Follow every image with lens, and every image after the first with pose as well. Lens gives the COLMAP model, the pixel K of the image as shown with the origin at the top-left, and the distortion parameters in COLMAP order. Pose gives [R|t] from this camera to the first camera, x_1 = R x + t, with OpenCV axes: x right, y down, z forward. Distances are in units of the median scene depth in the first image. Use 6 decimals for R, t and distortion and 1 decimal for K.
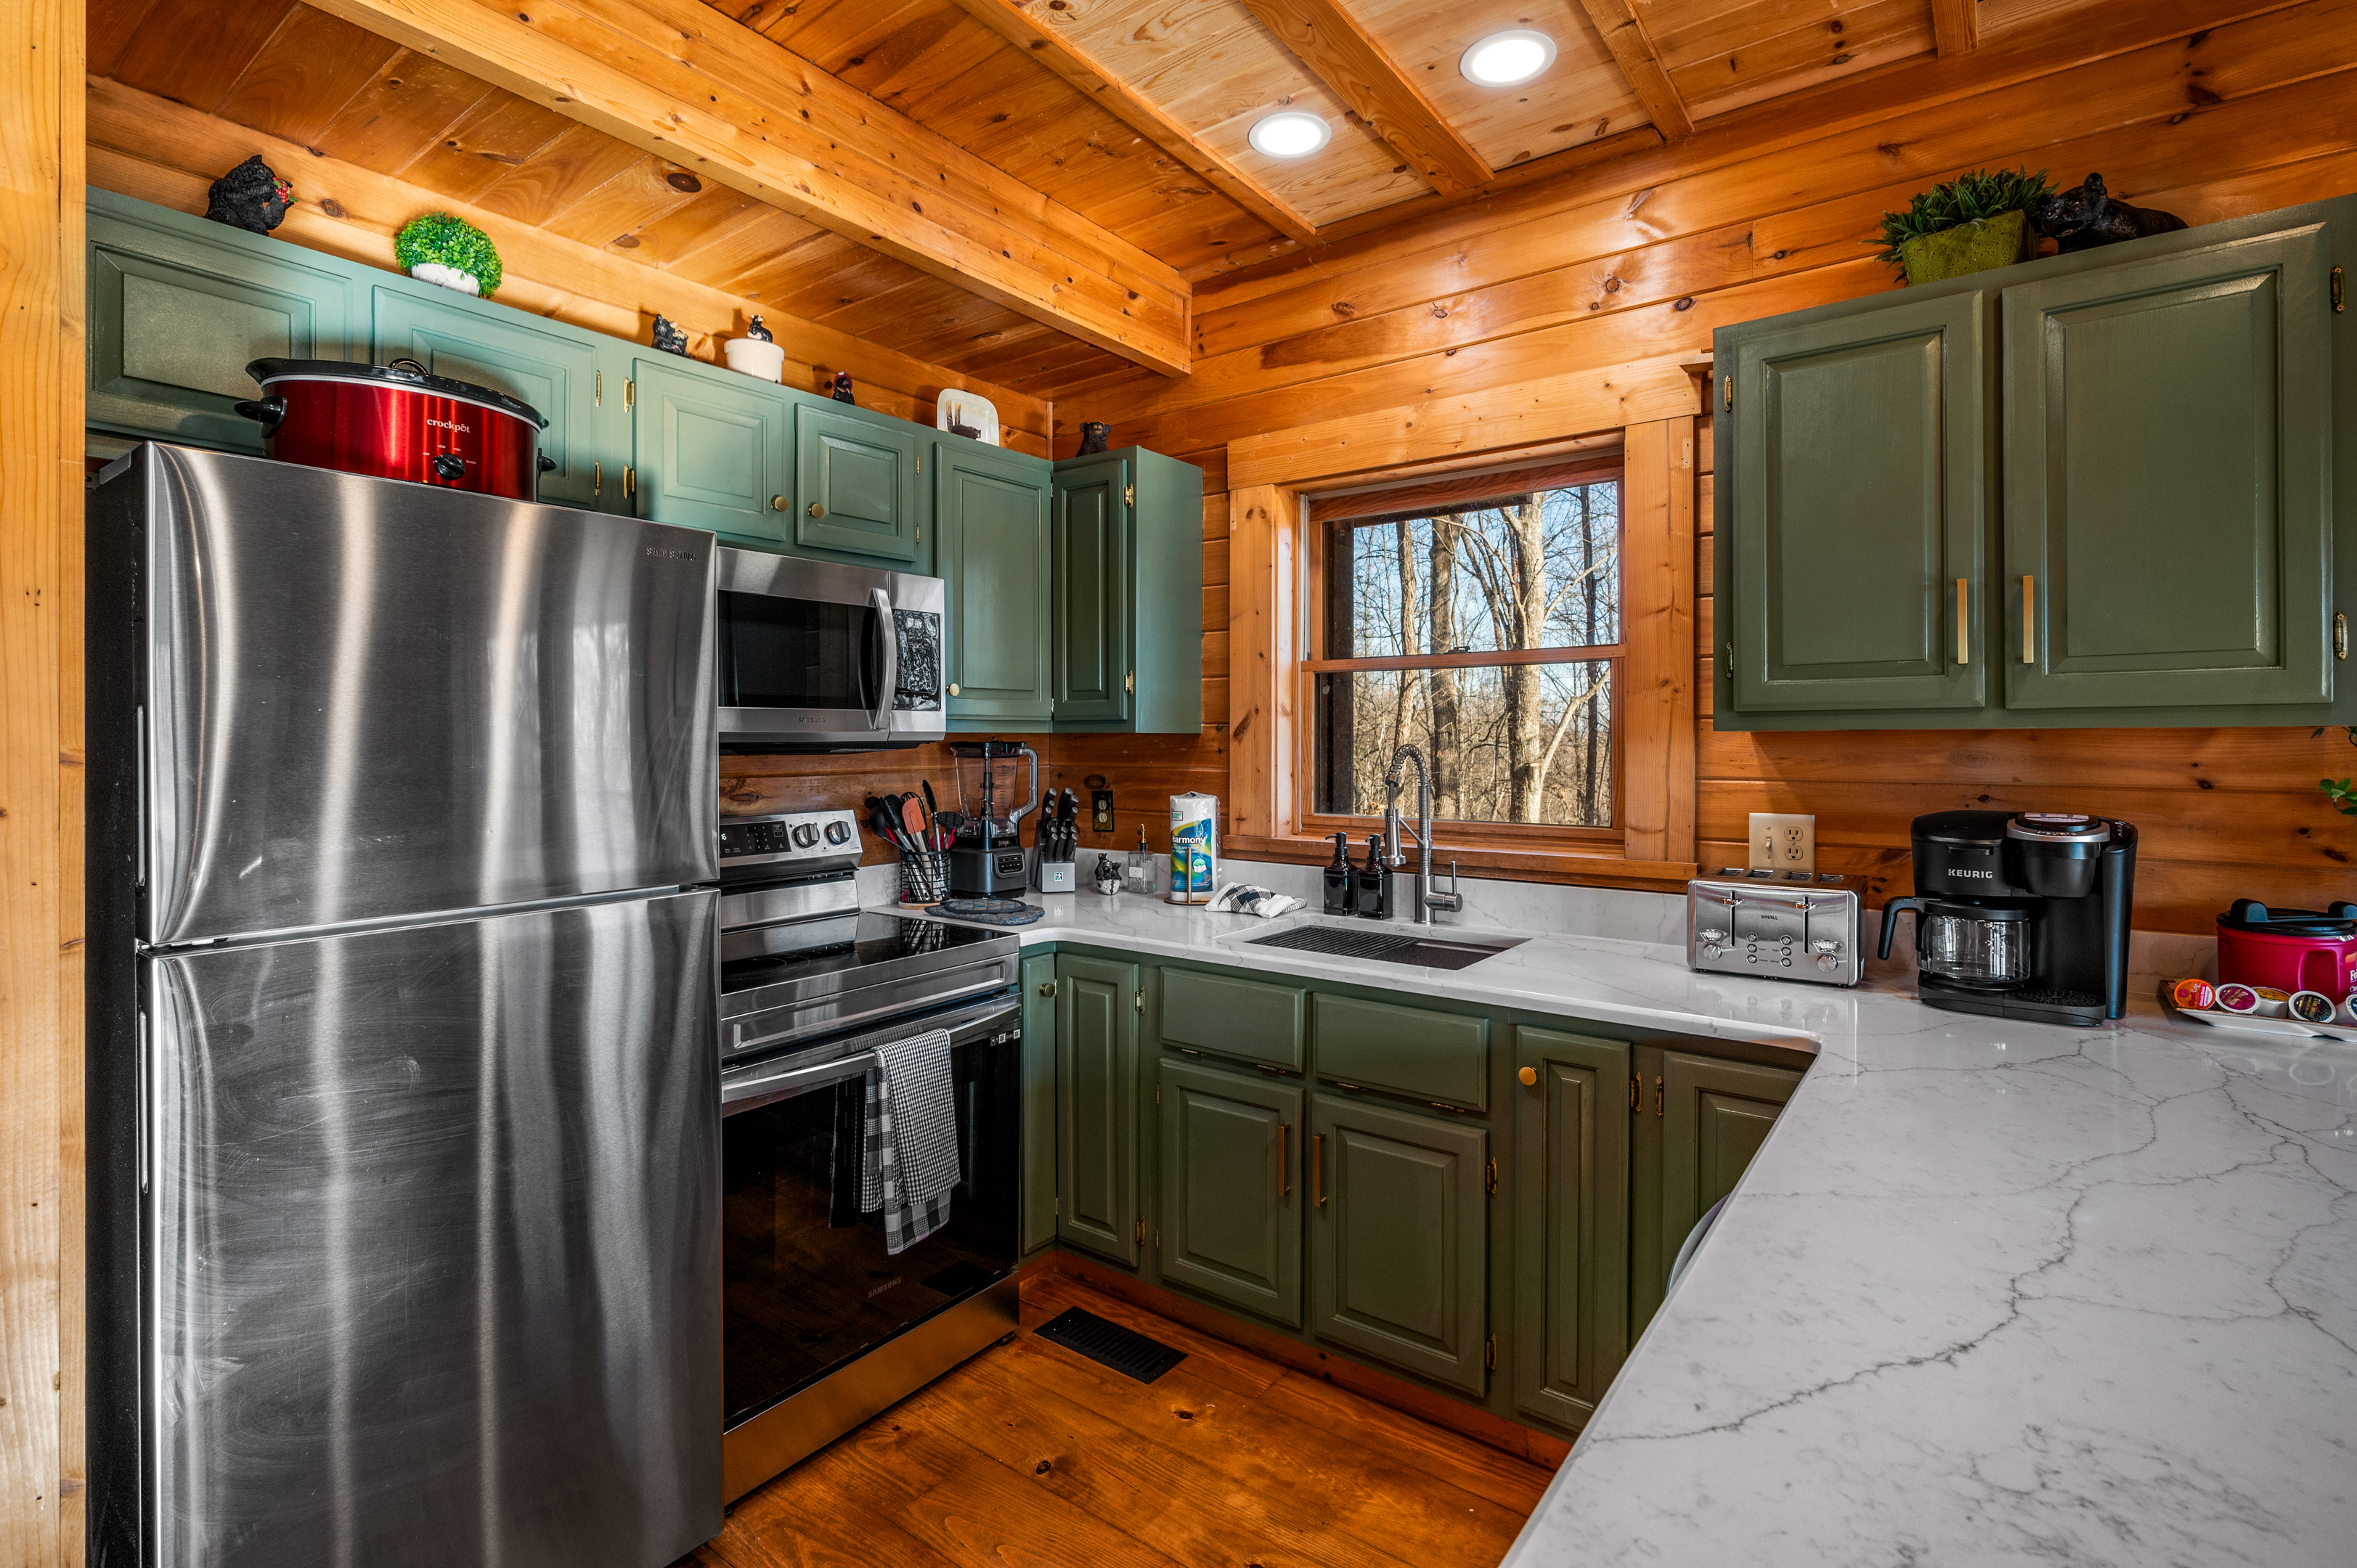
lens RADIAL K [[1103.4, 0, 1185.2], [0, 1103.4, 738.6], [0, 0, 1]] dist [-0.001341, 0.000337]
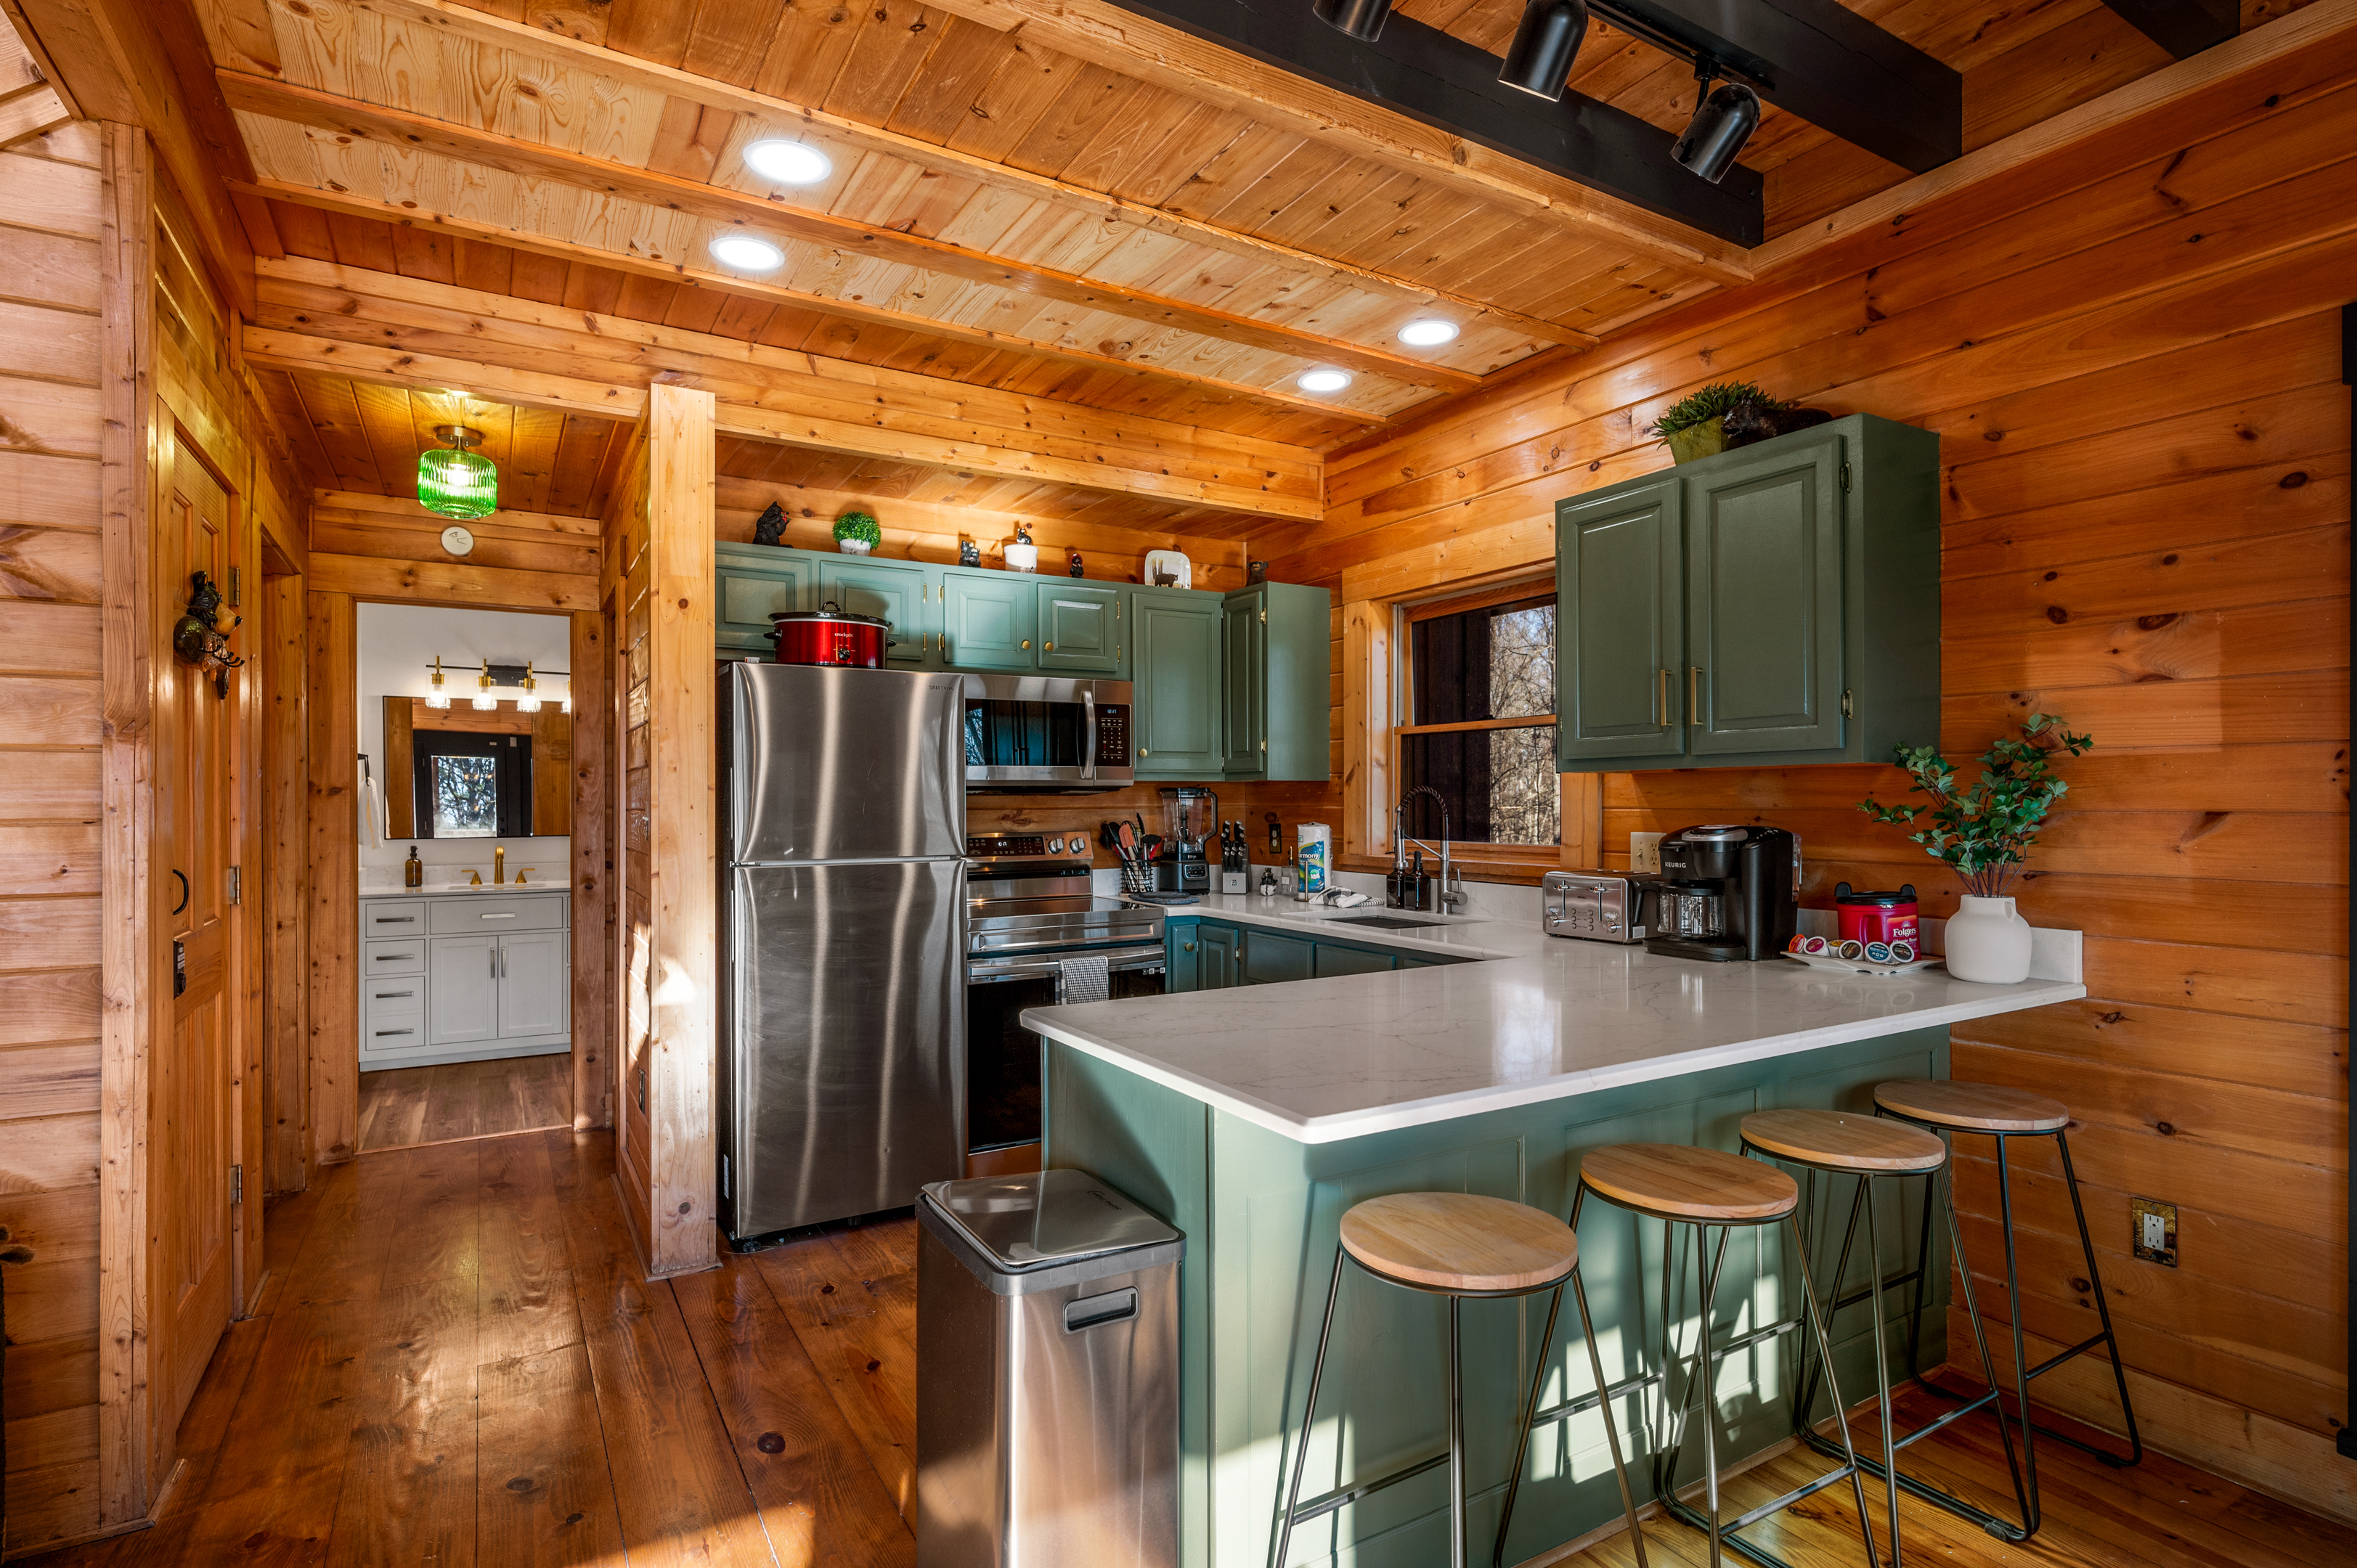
lens RADIAL K [[1178.8, 0, 1176.7], [0, 1178.8, 797.2], [0, 0, 1]] dist [0.004074, 0.000299]
pose [[0.921473, -0.003277, -0.388429, 0.491704], [0.002742, 0.999994, -0.001932, 0.021452], [0.388433, 0.000715, 0.921477, -0.517734]]
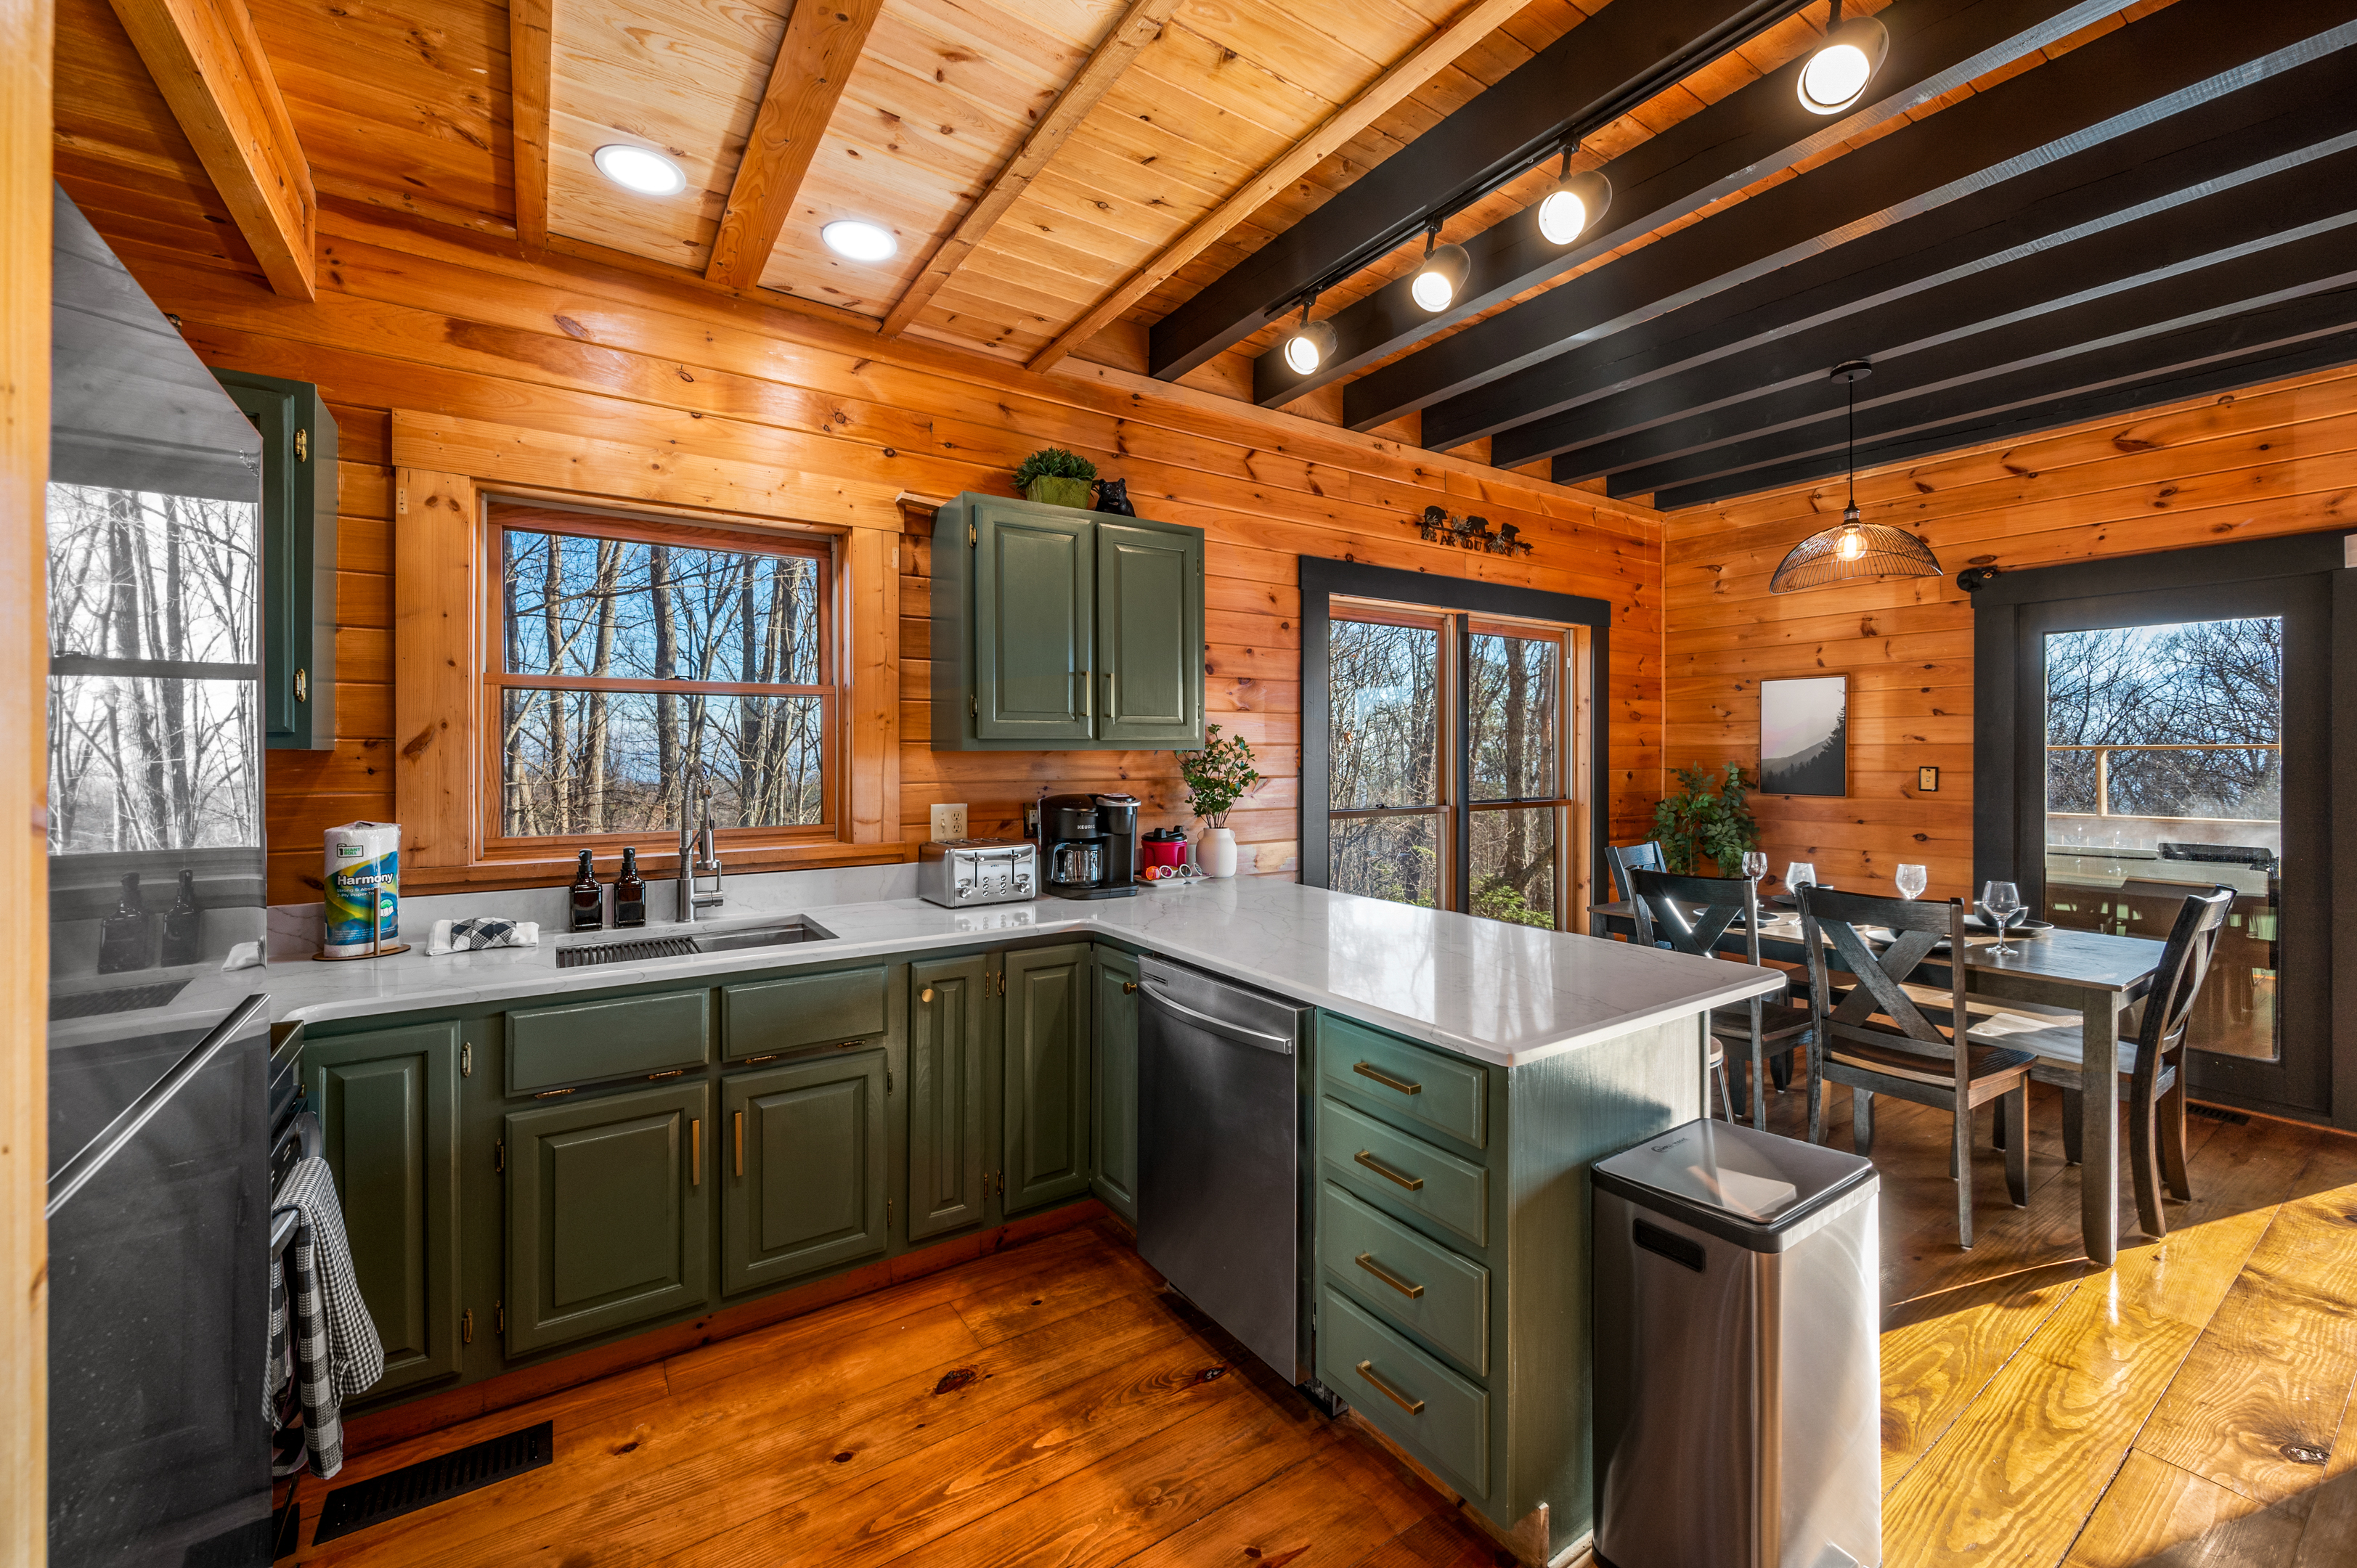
lens RADIAL K [[936.6, 0, 1187.3], [0, 936.6, 752.9], [0, 0, 1]] dist [-0.003498, -0.000617]
pose [[0.324824, 0.001139, 0.945774, -0.518477], [0.001295, 0.999998, -0.001649, -0.001040], [-0.945774, 0.001761, 0.324822, 0.217061]]
